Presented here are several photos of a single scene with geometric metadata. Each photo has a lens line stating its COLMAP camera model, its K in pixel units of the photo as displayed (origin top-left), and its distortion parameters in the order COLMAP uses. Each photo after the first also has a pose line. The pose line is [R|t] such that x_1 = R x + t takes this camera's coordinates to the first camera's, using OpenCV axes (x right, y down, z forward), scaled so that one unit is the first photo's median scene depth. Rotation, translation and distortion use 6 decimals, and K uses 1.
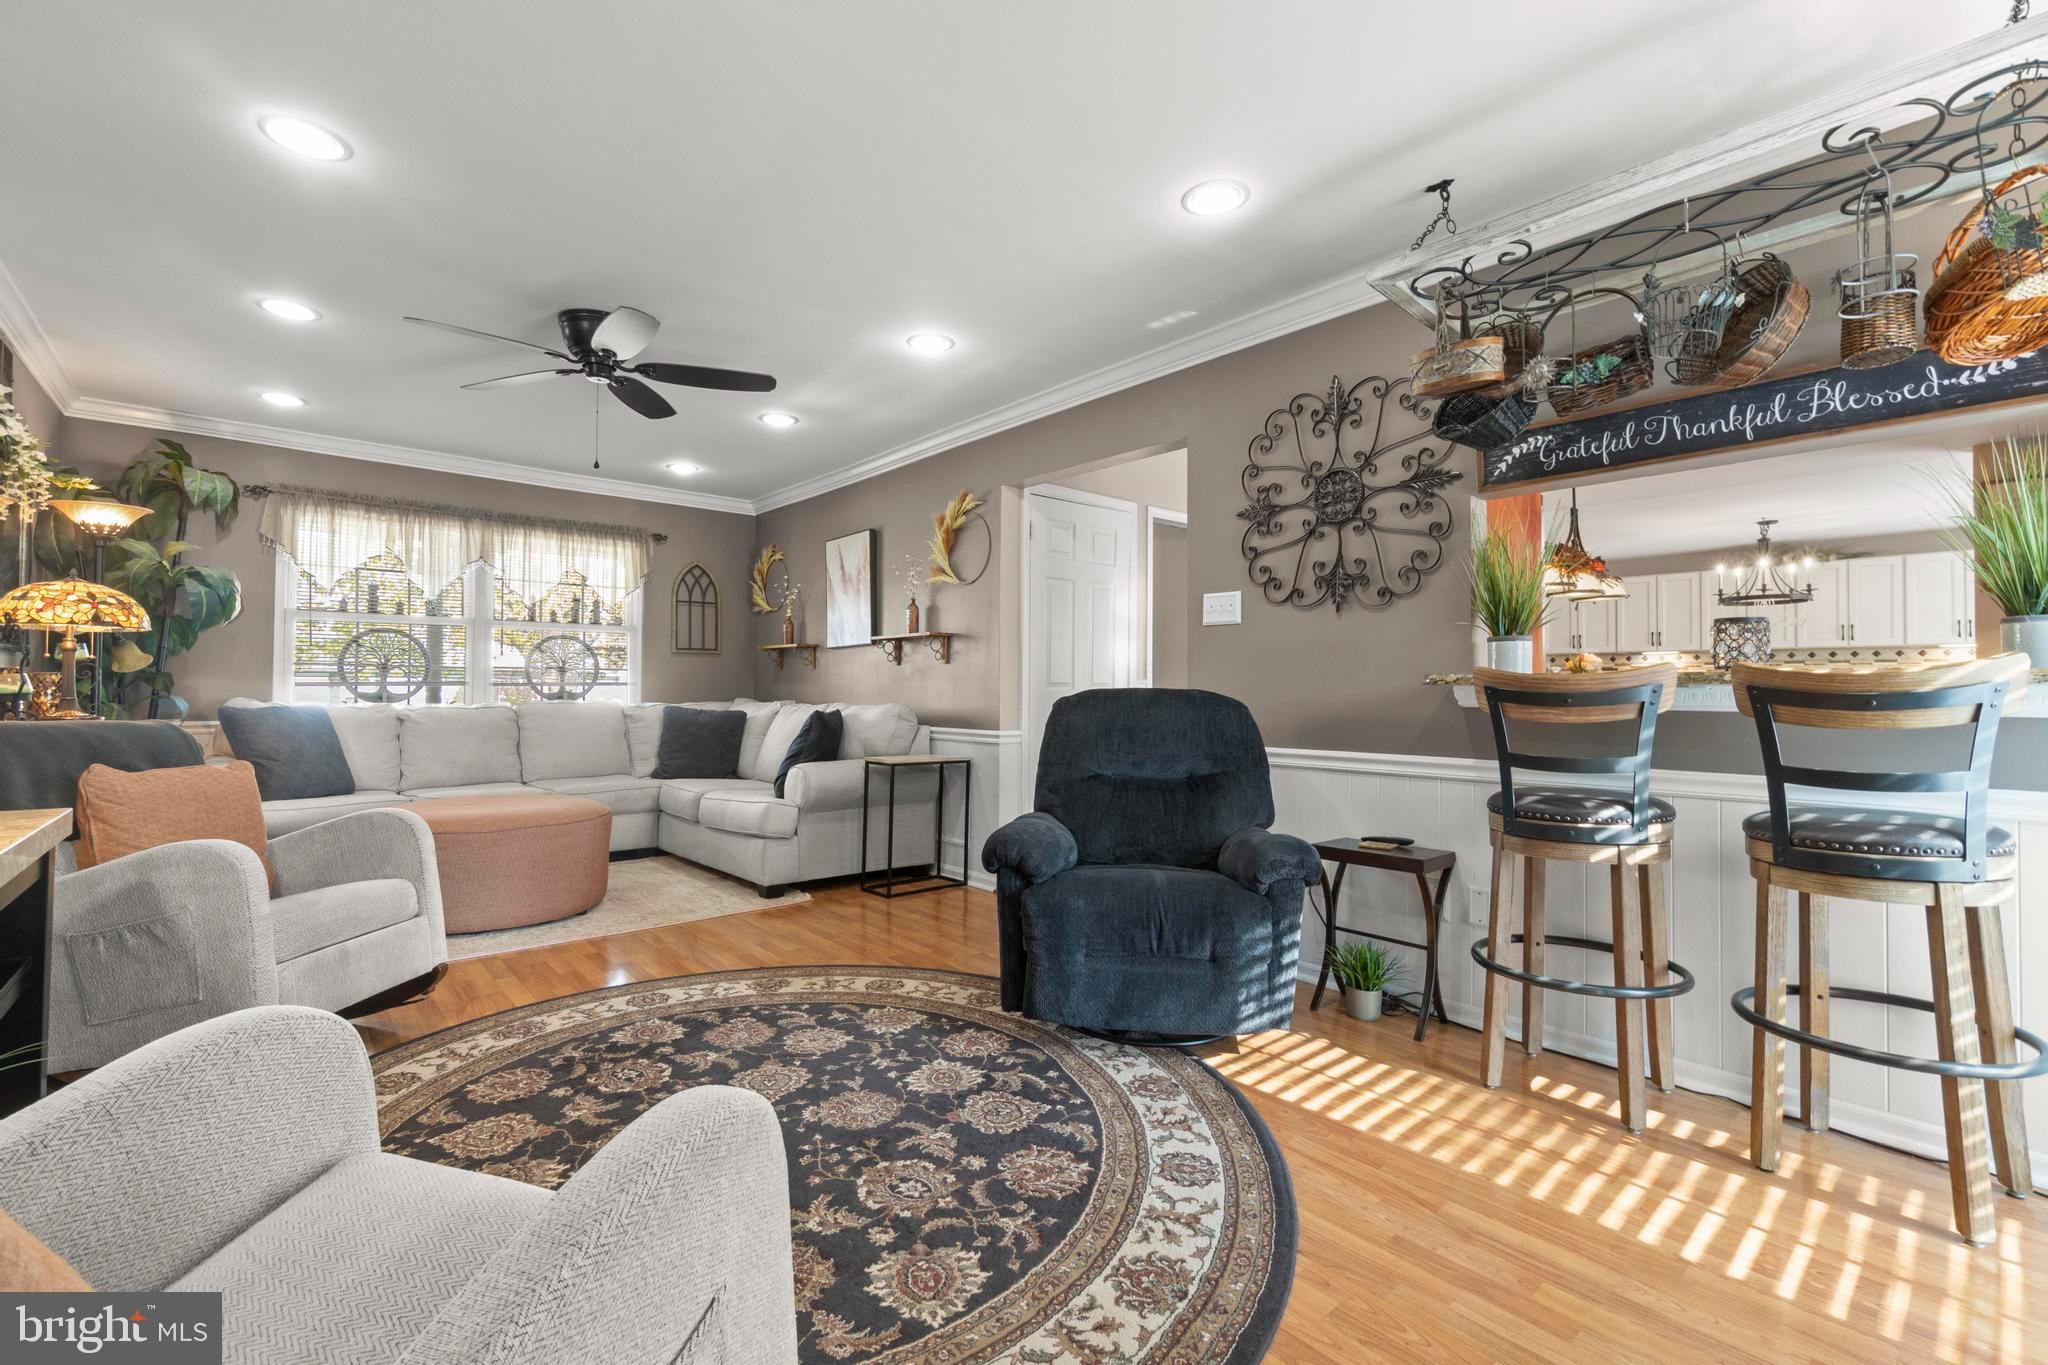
lens RADIAL K [[891.5, 0, 1024.0], [0, 891.5, 682.5], [0, 0, 1]] dist [-0.000486, -0.000064]
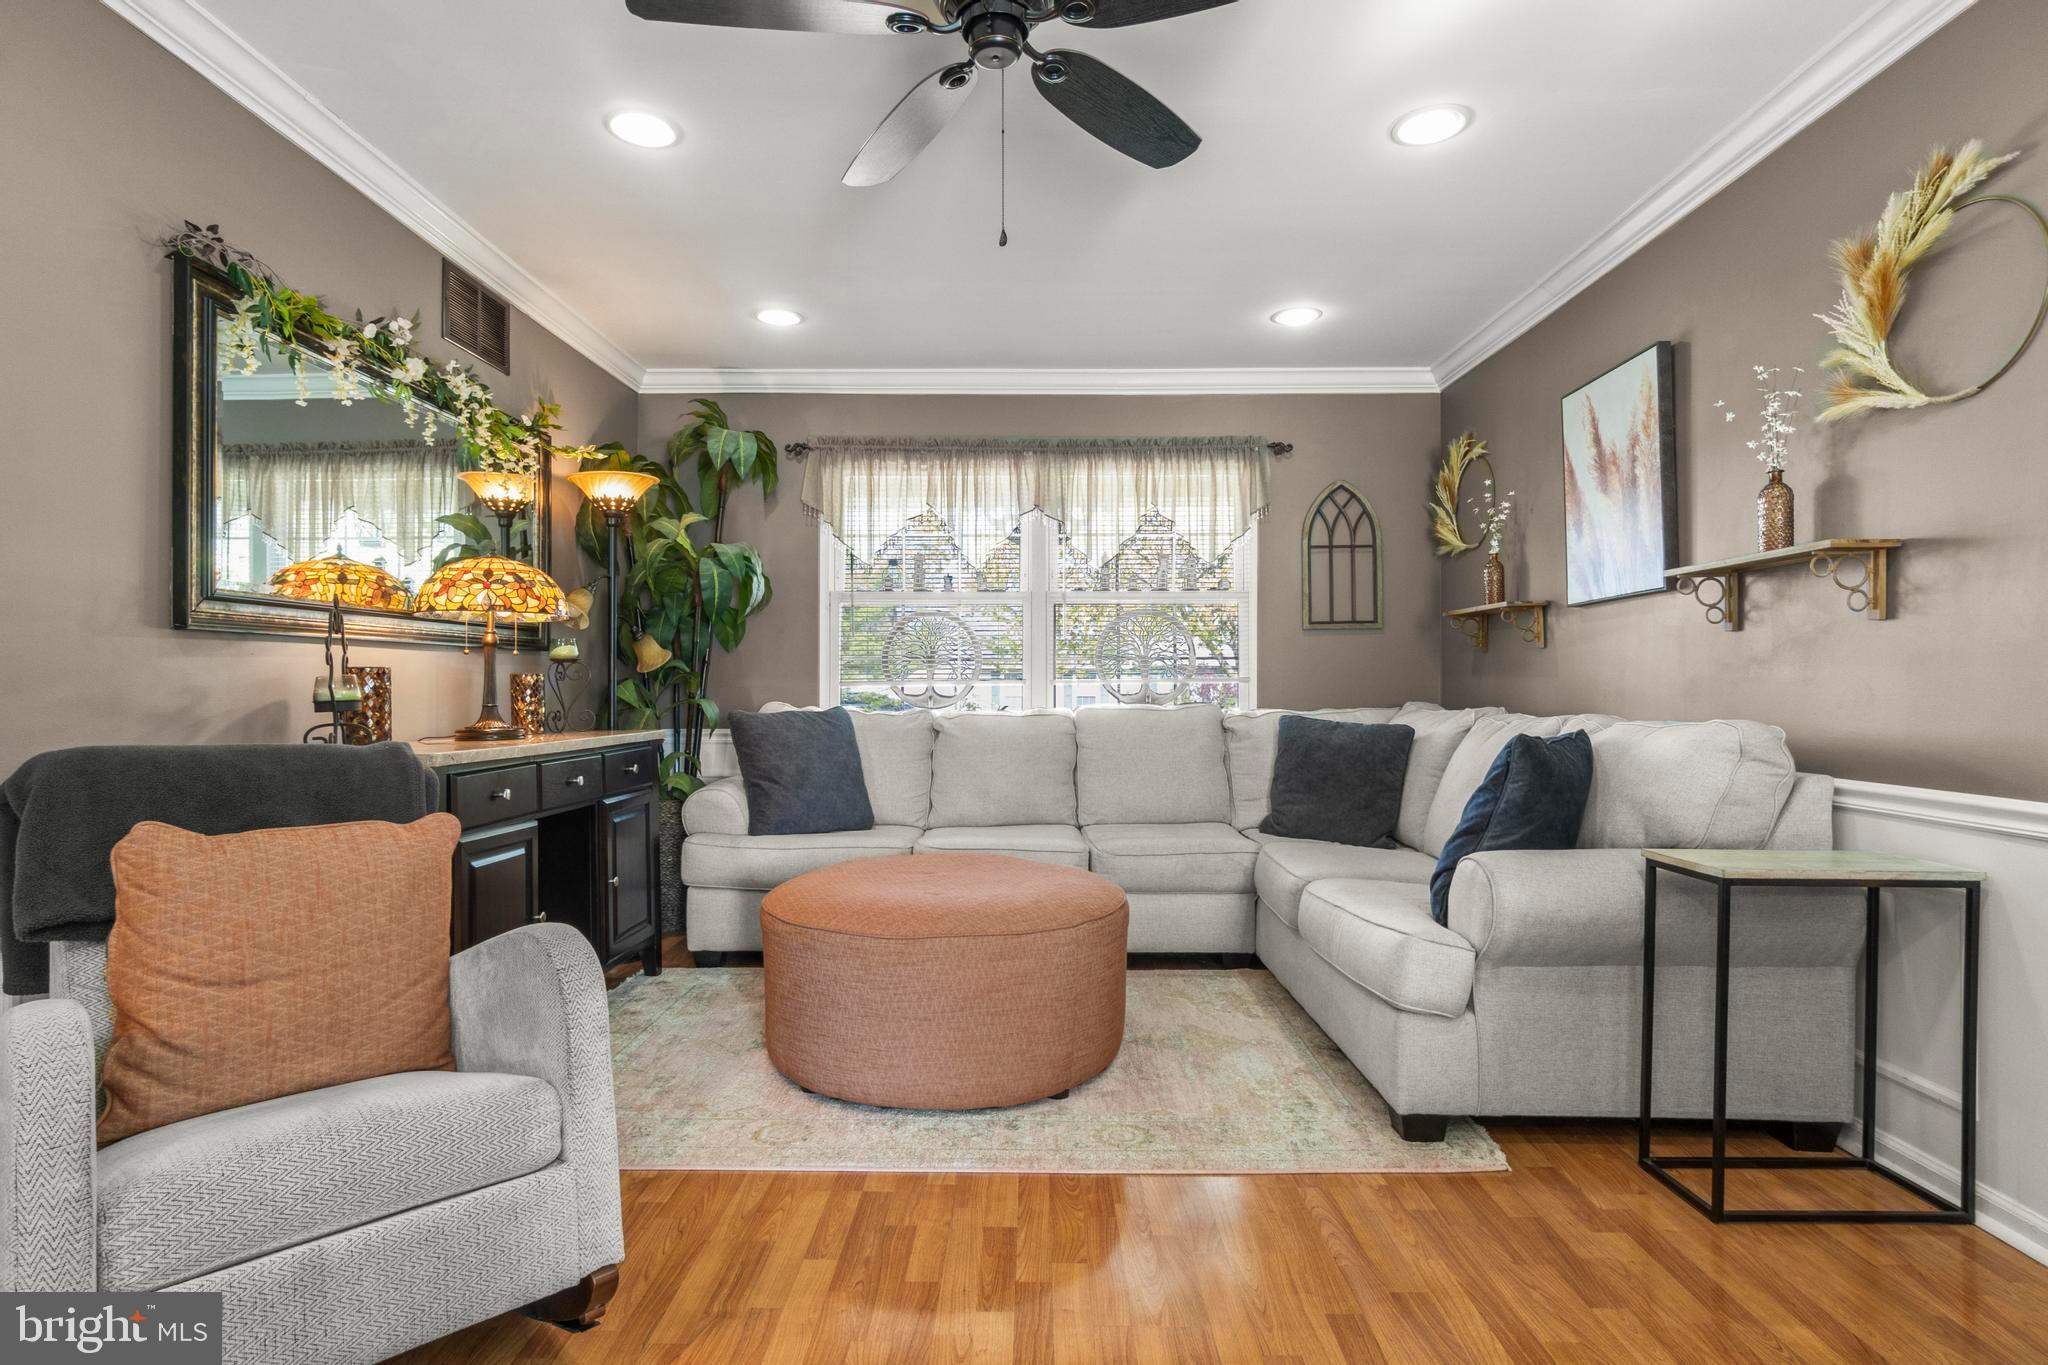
lens RADIAL K [[1044.8, 0, 1021.3], [0, 1044.8, 678.0], [0, 0, 1]] dist [-0.001536, 0.002389]
pose [[0.739865, -0.011552, -0.672656, -0.059098], [0.011784, 0.999922, -0.004210, 0.001924], [0.672652, -0.004812, 0.739943, 0.404949]]
